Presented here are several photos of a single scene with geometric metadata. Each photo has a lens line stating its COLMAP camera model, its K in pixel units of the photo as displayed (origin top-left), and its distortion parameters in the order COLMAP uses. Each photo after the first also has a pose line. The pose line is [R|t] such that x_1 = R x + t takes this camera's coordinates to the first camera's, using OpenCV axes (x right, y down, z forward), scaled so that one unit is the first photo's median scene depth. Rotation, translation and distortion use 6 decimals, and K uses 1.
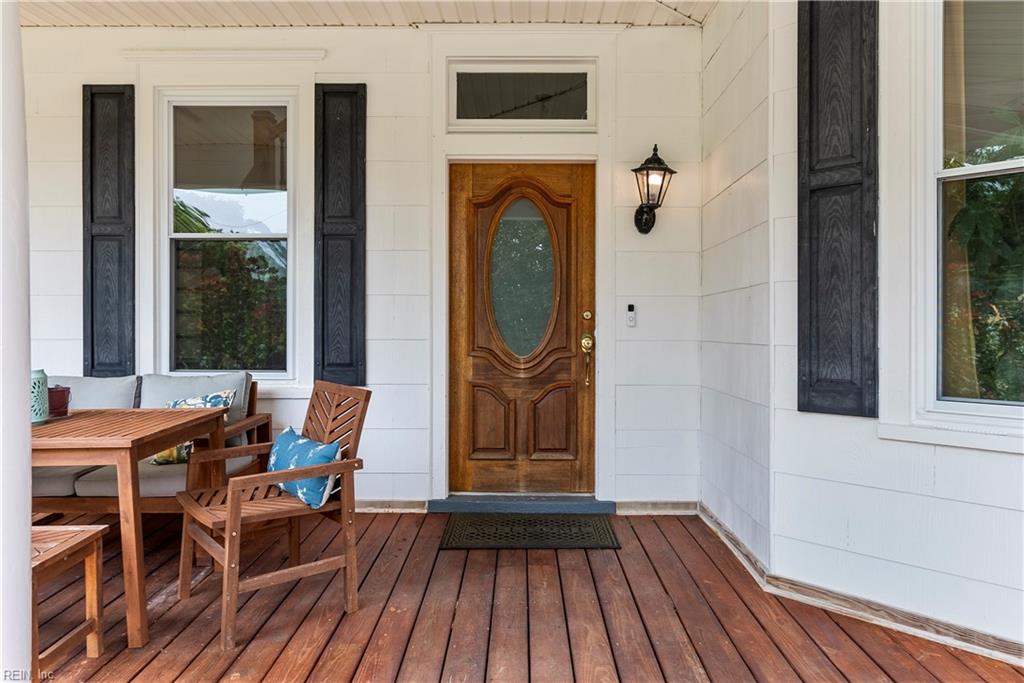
lens RADIAL K [[714.1, 0, 512.3], [0, 714.1, 334.2], [0, 0, 1]] dist [0.046070, -0.003567]
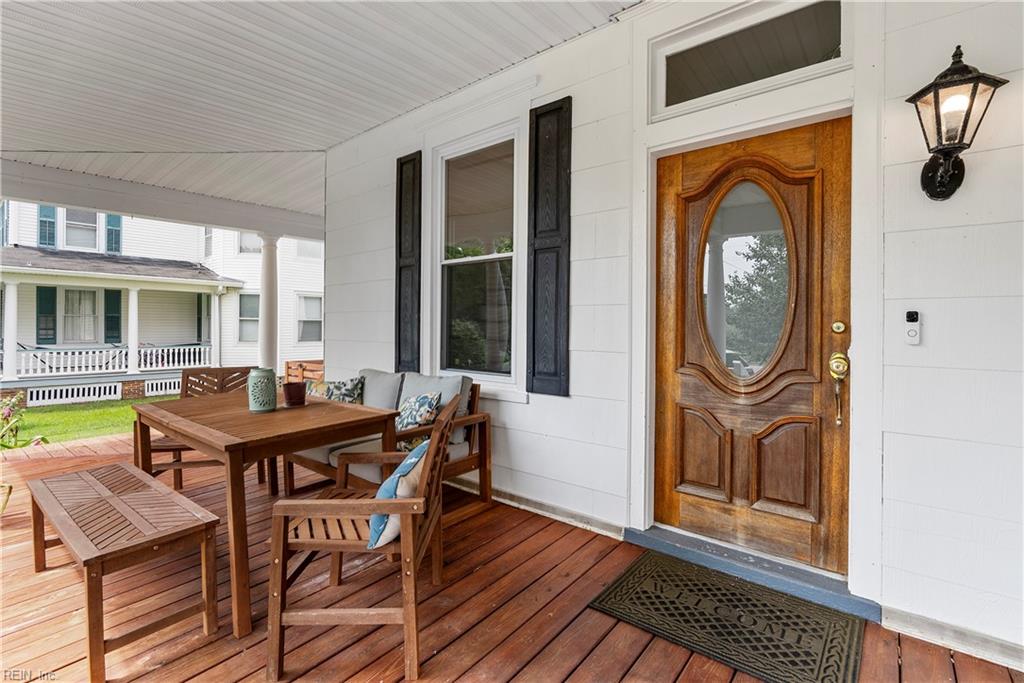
lens RADIAL K [[472.3, 0, 519.3], [0, 472.3, 328.7], [0, 0, 1]] dist [0.001584, 0.002051]
pose [[0.787399, 0.008179, -0.616390, 0.145573], [-0.015468, 0.999859, -0.006491, -0.016960], [0.616250, 0.014645, 0.787415, 0.427935]]
